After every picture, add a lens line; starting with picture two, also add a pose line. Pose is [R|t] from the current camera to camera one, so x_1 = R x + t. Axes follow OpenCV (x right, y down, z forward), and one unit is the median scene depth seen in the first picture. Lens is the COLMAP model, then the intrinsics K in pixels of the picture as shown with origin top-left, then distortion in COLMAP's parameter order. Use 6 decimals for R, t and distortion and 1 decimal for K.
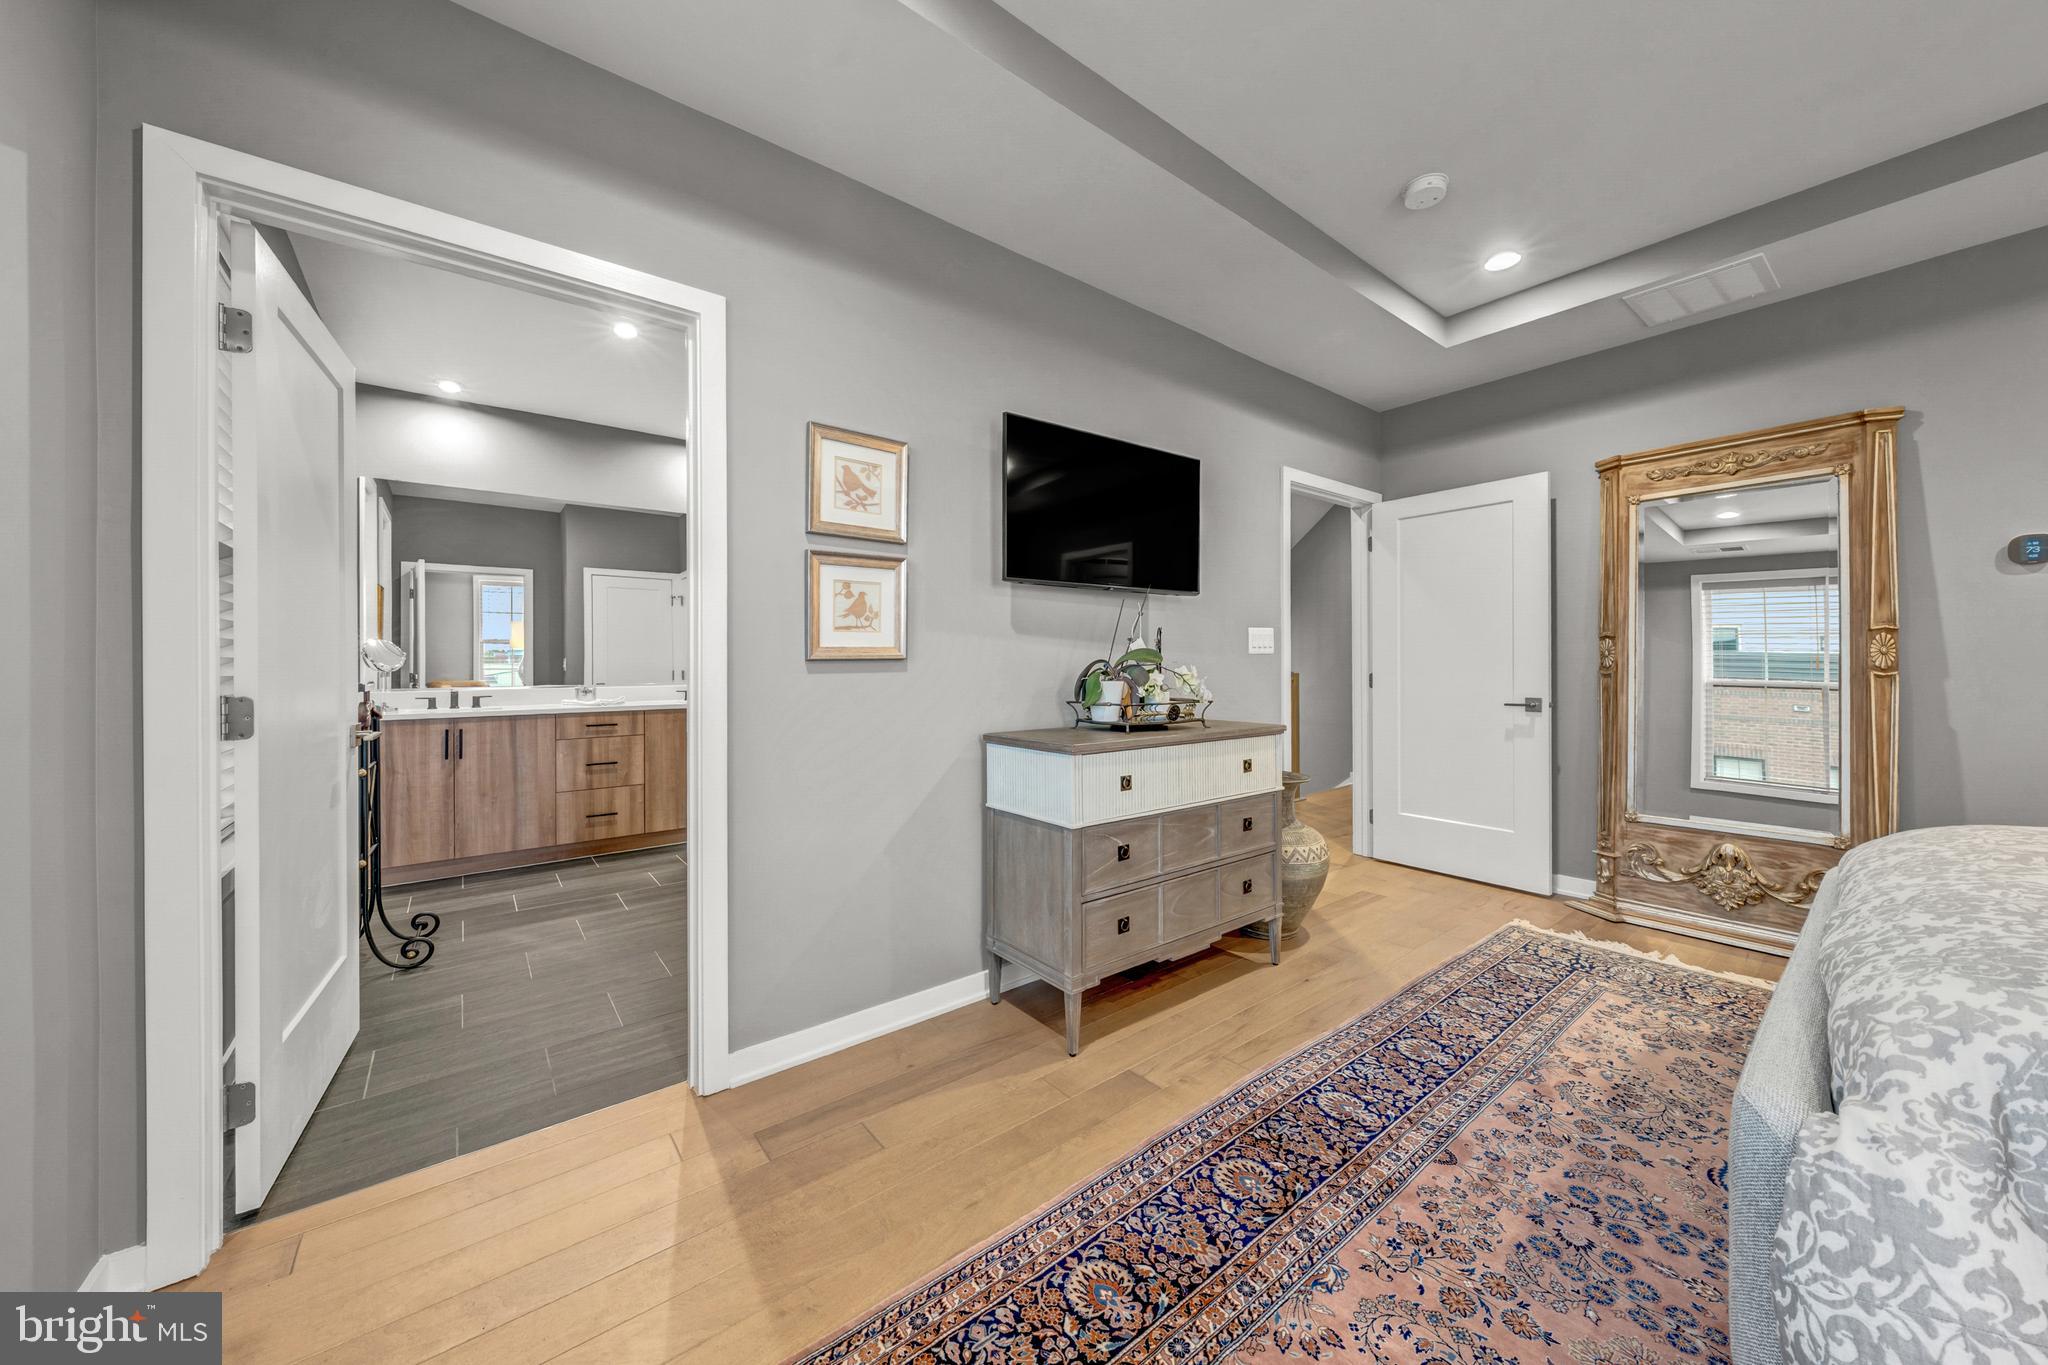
lens RADIAL K [[688.3, 0, 1026.7], [0, 688.3, 667.9], [0, 0, 1]] dist [-0.001197, -0.000139]
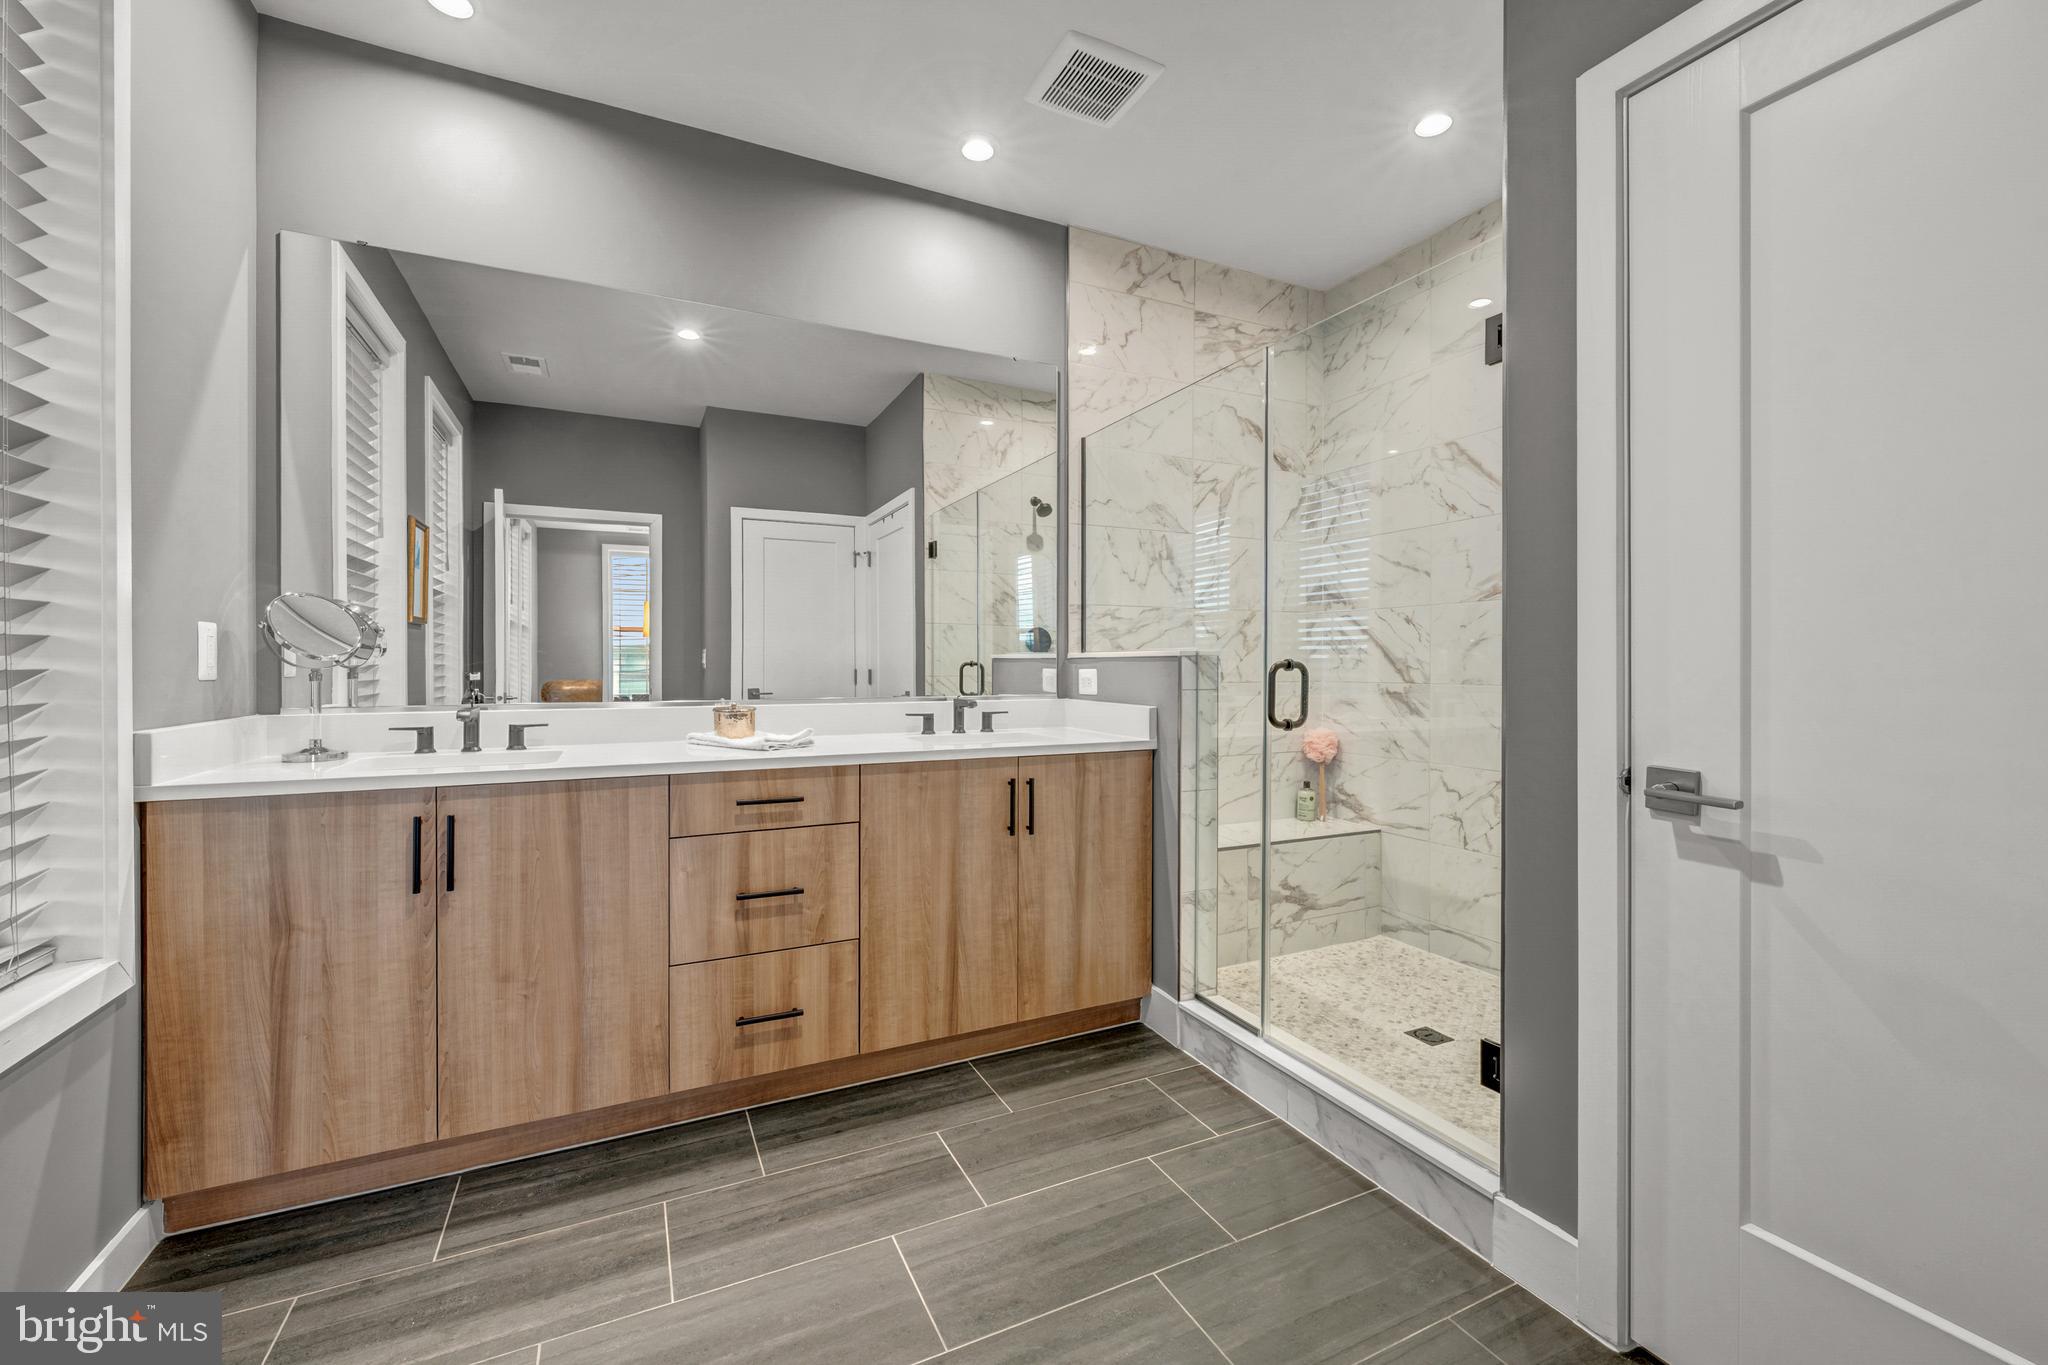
lens RADIAL K [[782.0, 0, 1022.9], [0, 782.0, 676.6], [0, 0, 1]] dist [-0.002585, 0.000071]
pose [[0.977243, 0.011229, -0.211826, -0.391122], [-0.008838, 0.999886, 0.012232, 0.000813], [0.211940, -0.010081, 0.977231, 0.605854]]
